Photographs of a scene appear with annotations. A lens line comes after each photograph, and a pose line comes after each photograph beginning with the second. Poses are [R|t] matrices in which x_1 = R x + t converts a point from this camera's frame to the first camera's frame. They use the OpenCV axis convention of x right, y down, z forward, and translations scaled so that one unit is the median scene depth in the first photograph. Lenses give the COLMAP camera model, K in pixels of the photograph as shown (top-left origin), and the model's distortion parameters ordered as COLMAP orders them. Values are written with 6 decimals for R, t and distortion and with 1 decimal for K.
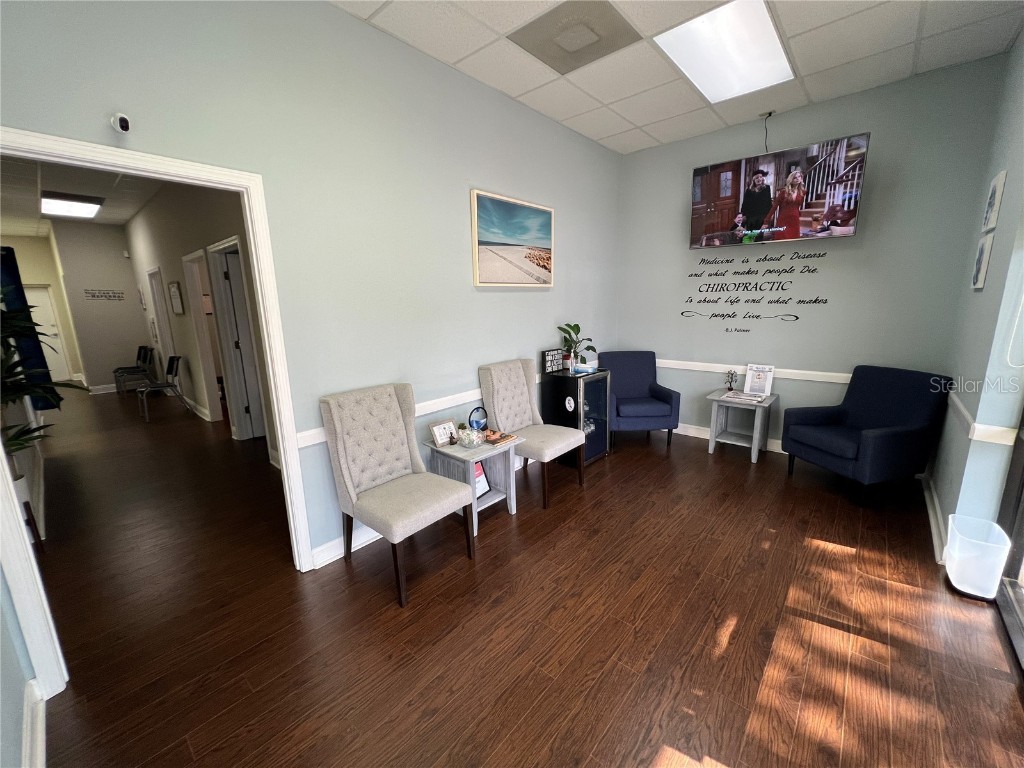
lens RADIAL K [[409.0, 0, 512.0], [0, 409.0, 384.0], [0, 0, 1]] dist [0.000636, 0.000490]
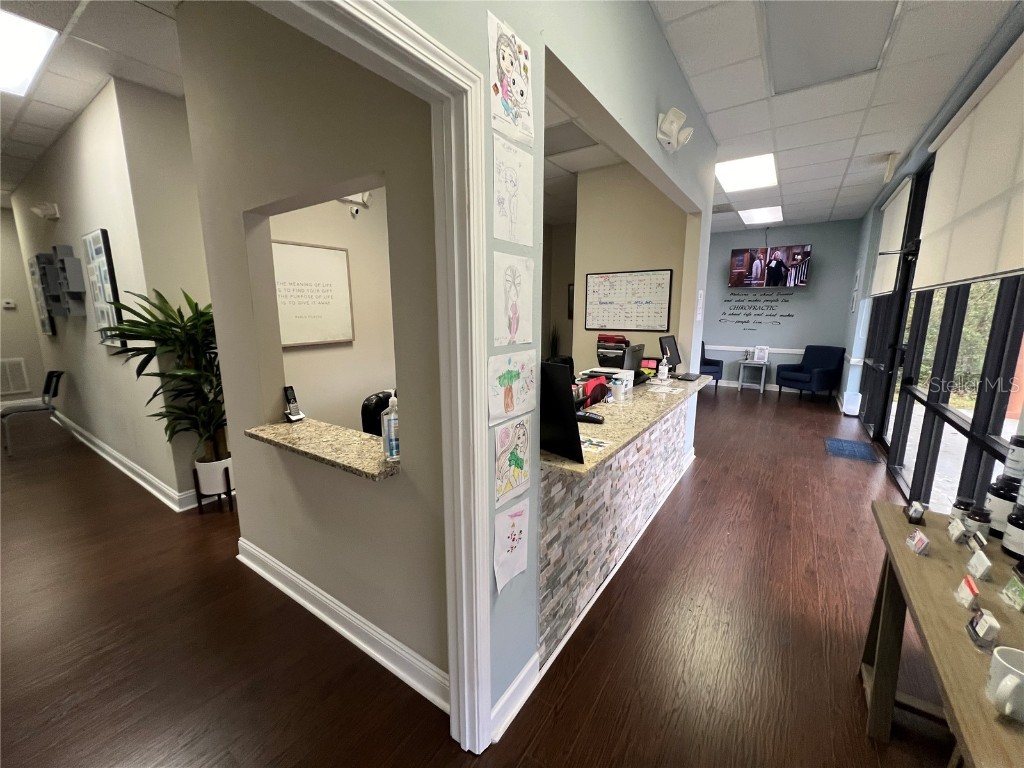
lens RADIAL K [[409.0, 0, 512.0], [0, 409.0, 384.0], [0, 0, 1]] dist [0.000636, 0.000490]
pose [[0.992159, 0.006424, 0.124819, -0.911770], [-0.003034, 0.999622, -0.027333, 0.207553], [-0.124947, 0.026740, 0.991803, -0.885307]]
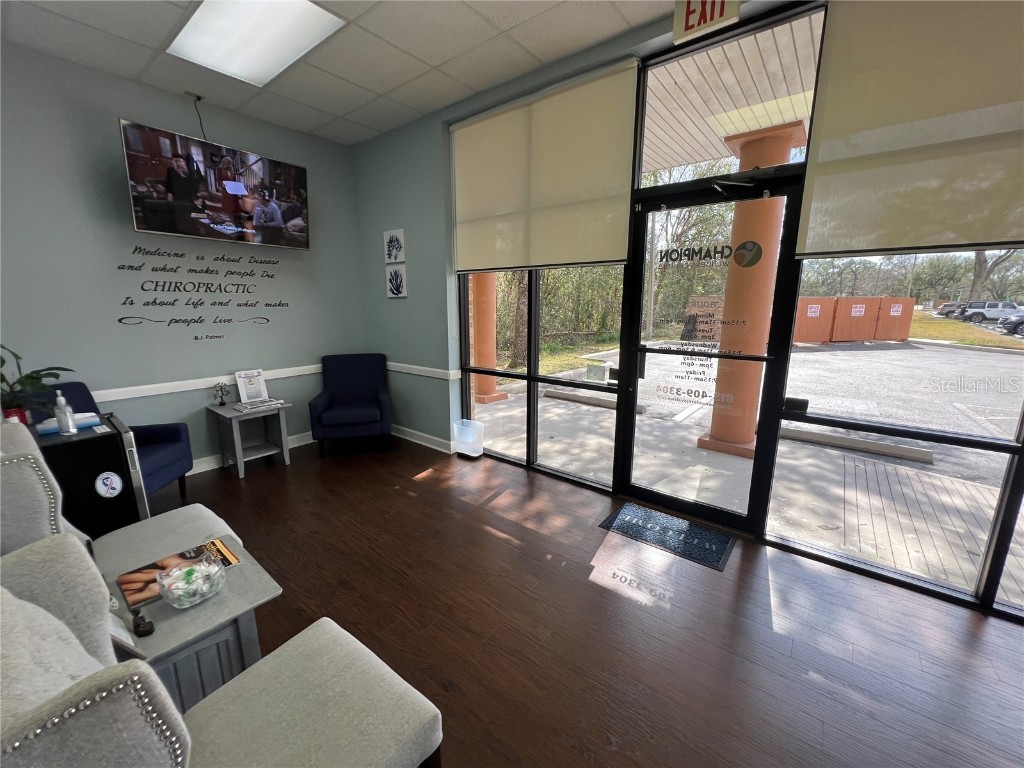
lens RADIAL K [[409.0, 0, 512.0], [0, 409.0, 384.0], [0, 0, 1]] dist [0.000636, 0.000490]
pose [[-0.058823, -0.173394, 0.983094, -0.394162], [0.203945, 0.961941, 0.181866, -0.068156], [-0.977213, 0.211195, -0.021222, 0.447551]]
